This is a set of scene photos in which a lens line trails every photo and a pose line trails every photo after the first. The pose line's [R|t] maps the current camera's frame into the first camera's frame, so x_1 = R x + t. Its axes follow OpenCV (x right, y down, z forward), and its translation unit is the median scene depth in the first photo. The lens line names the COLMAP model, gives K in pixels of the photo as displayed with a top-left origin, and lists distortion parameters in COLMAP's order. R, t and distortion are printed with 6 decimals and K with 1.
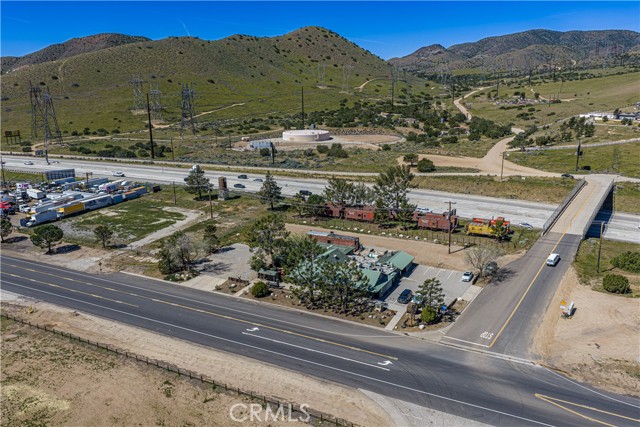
lens RADIAL K [[528.6, 0, 324.1], [0, 528.6, 215.1], [0, 0, 1]] dist [0.021251, -0.036847]
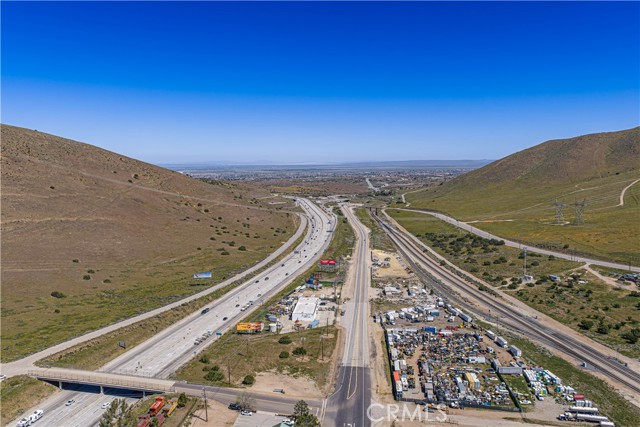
lens RADIAL K [[528.6, 0, 324.1], [0, 528.6, 215.1], [0, 0, 1]] dist [0.021251, -0.036847]
pose [[-0.386591, -0.087672, 0.918075, -1.084326], [0.238422, 0.952130, 0.191321, -0.617012], [-0.890900, 0.292852, -0.347182, 0.915010]]
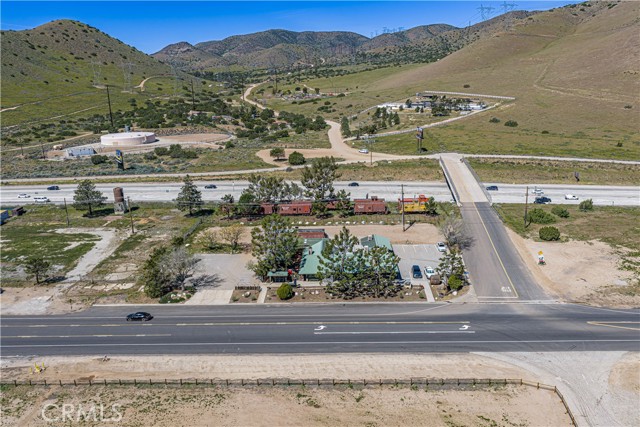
lens RADIAL K [[528.6, 0, 324.1], [0, 528.6, 215.1], [0, 0, 1]] dist [0.021251, -0.036847]
pose [[0.896576, -0.125396, 0.424766, -0.324656], [0.123868, 0.991804, 0.031338, -0.014029], [-0.425214, 0.024519, 0.904760, 0.063598]]
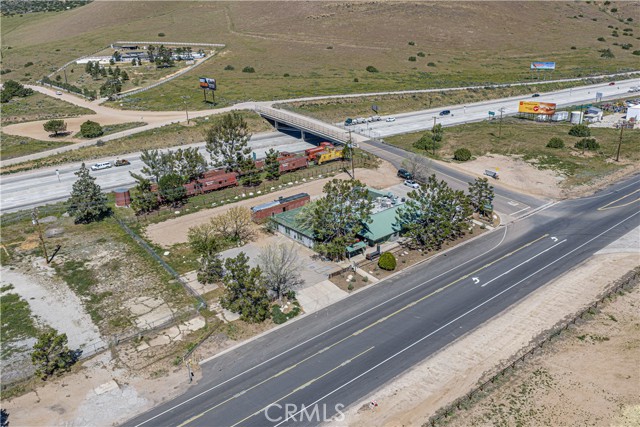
lens RADIAL K [[528.6, 0, 324.1], [0, 528.6, 215.1], [0, 0, 1]] dist [0.021251, -0.036847]
pose [[0.392118, -0.334411, 0.856979, -0.626077], [0.258541, 0.934098, 0.246207, -0.119322], [-0.882836, 0.125022, 0.452736, 0.499000]]
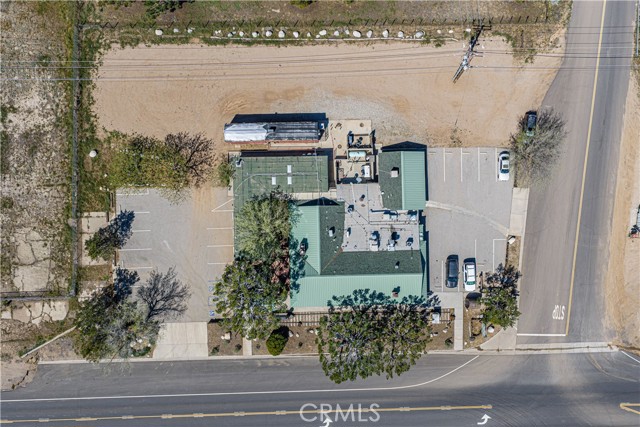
lens RADIAL K [[528.6, 0, 324.1], [0, 528.6, 215.1], [0, 0, 1]] dist [0.021251, -0.036847]
pose [[0.876325, -0.481582, 0.011589, 0.013443], [0.107060, 0.218157, 0.970023, -0.452208], [-0.469674, -0.848815, 0.242735, 0.676352]]
